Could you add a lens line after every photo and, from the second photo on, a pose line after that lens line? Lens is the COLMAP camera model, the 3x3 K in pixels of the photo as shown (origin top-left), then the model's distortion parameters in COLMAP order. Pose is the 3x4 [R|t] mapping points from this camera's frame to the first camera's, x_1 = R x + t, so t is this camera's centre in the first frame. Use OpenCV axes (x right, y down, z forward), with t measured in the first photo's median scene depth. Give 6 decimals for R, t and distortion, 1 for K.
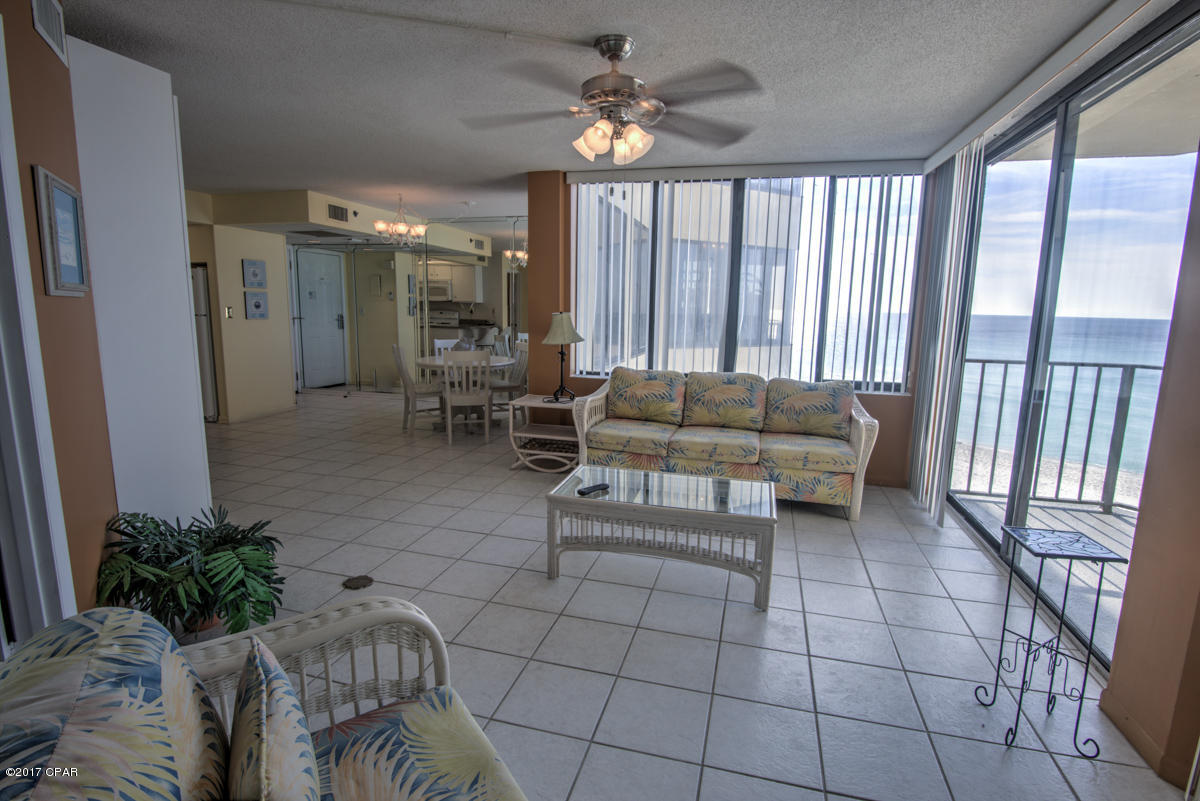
lens RADIAL K [[585.0, 0, 600.4], [0, 585.0, 399.9], [0, 0, 1]] dist [-0.018981, -0.000711]
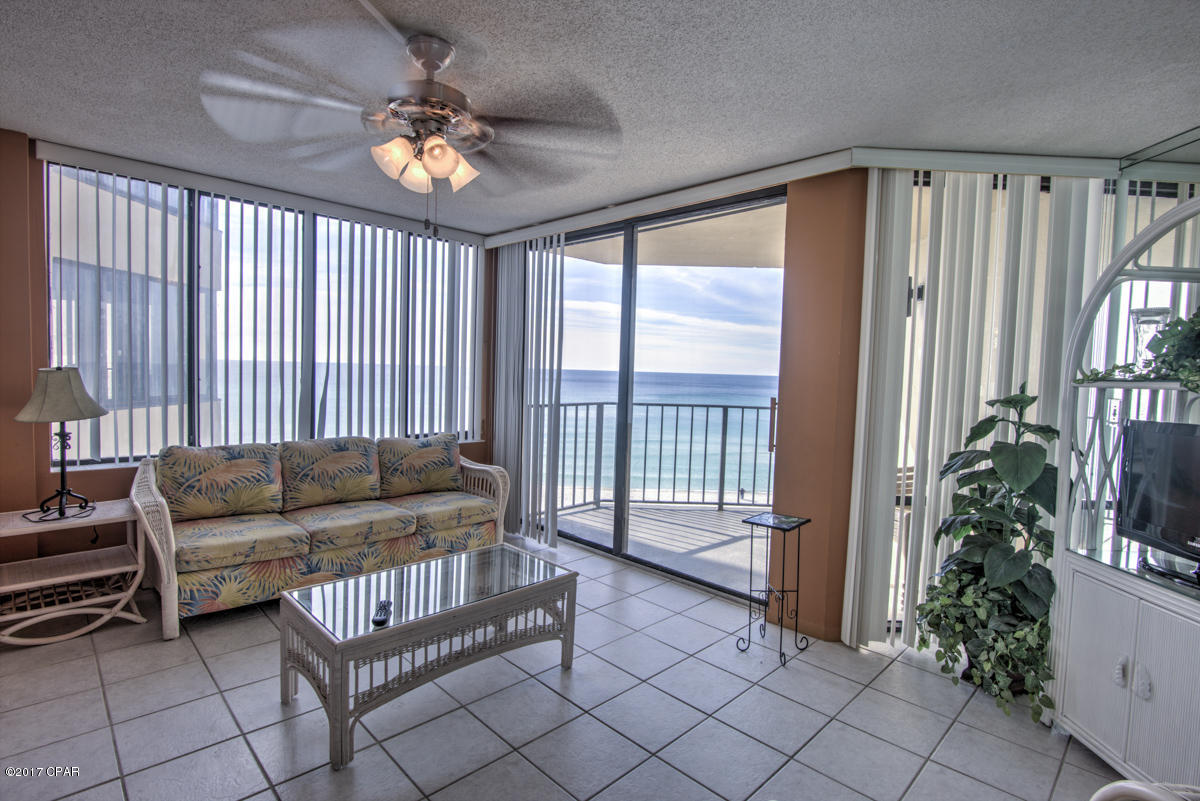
lens RADIAL K [[585.0, 0, 600.3], [0, 585.0, 400.2], [0, 0, 1]] dist [-0.018981, -0.000711]
pose [[0.495983, -0.050035, 0.866890, -0.344744], [0.117517, 0.993021, -0.009922, -0.050820], [-0.860343, 0.106795, 0.498401, 0.257835]]
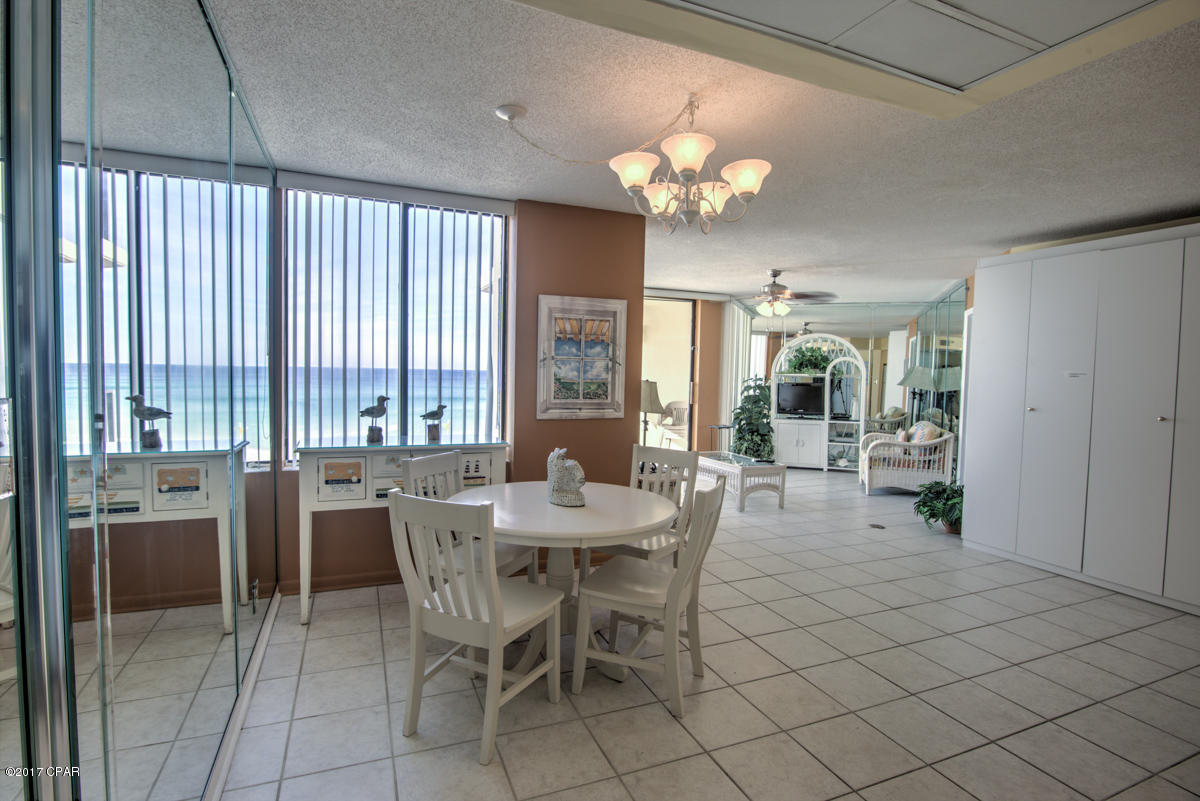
lens RADIAL K [[585.0, 0, 590.1], [0, 585.0, 395.8], [0, 0, 1]] dist [-0.018981, -0.000711]
pose [[-0.616882, -0.066182, 0.784268, -0.870349], [0.091773, 0.983613, 0.155190, -0.321058], [-0.781687, 0.167709, -0.600699, 1.879000]]
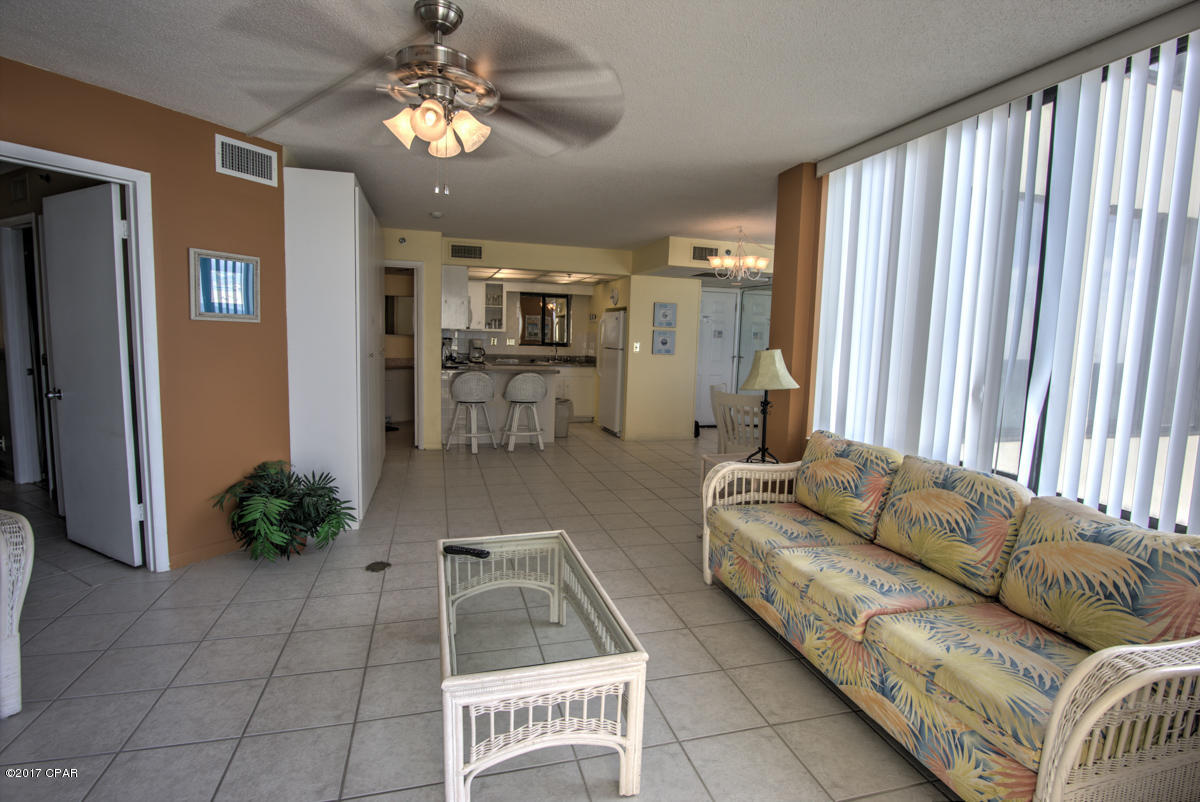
lens RADIAL K [[585.0, 0, 604.2], [0, 585.0, 403.7], [0, 0, 1]] dist [-0.018981, -0.000711]
pose [[0.523450, 0.095301, -0.846710, 0.526286], [-0.158064, 0.987338, 0.013412, -0.064761], [0.837267, 0.126814, 0.531886, 0.486748]]
